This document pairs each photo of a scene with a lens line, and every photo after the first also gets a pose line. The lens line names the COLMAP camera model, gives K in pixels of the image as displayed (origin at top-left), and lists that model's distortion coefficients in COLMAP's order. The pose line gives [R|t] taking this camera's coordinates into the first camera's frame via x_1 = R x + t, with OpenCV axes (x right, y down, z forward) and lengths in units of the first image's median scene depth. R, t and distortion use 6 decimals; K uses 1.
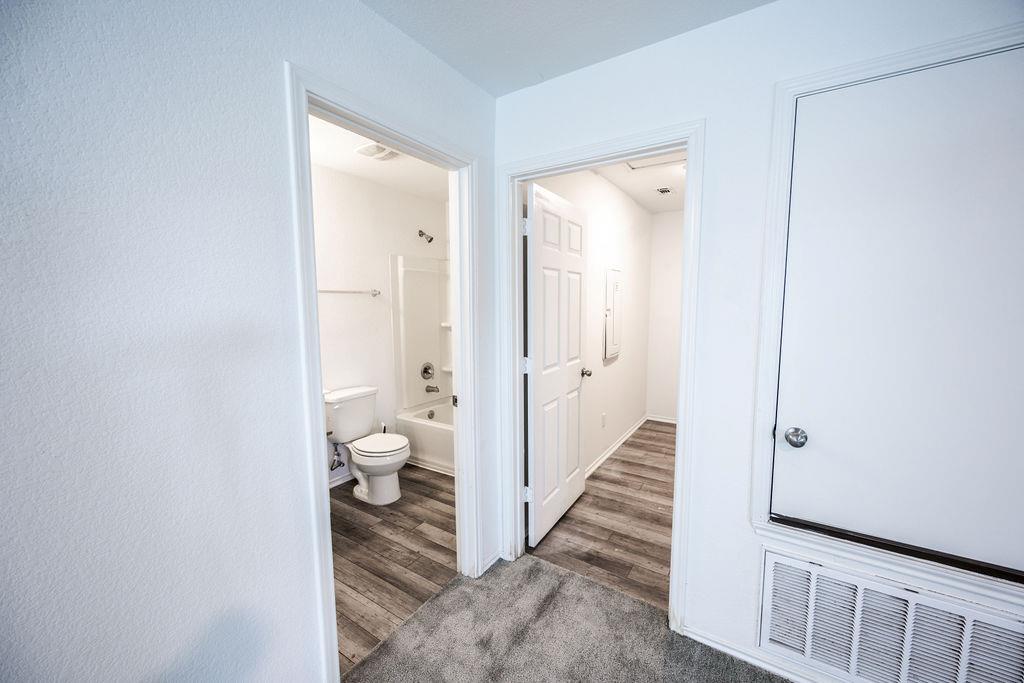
lens RADIAL K [[391.0, 0, 512.0], [0, 391.0, 341.5], [0, 0, 1]] dist [0.000999, 0.000021]
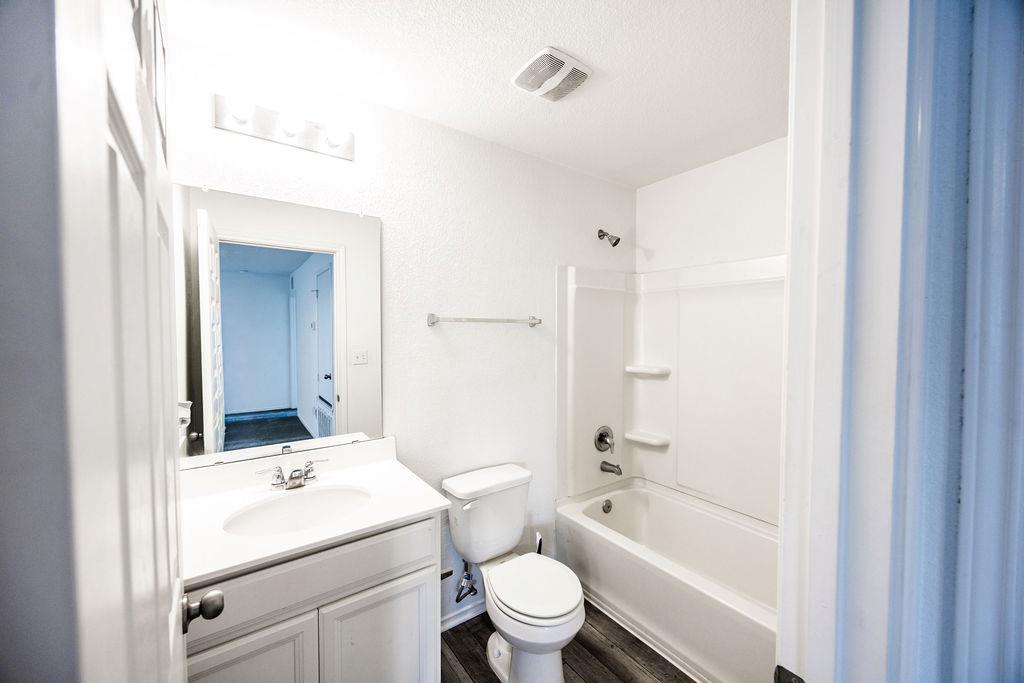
lens RADIAL K [[391.0, 0, 512.0], [0, 391.0, 341.5], [0, 0, 1]] dist [0.000999, 0.000021]
pose [[0.926739, 0.016004, -0.375364, -0.124761], [-0.044136, 0.996812, -0.066467, -0.040917], [0.373104, 0.078165, 0.924491, 0.345987]]
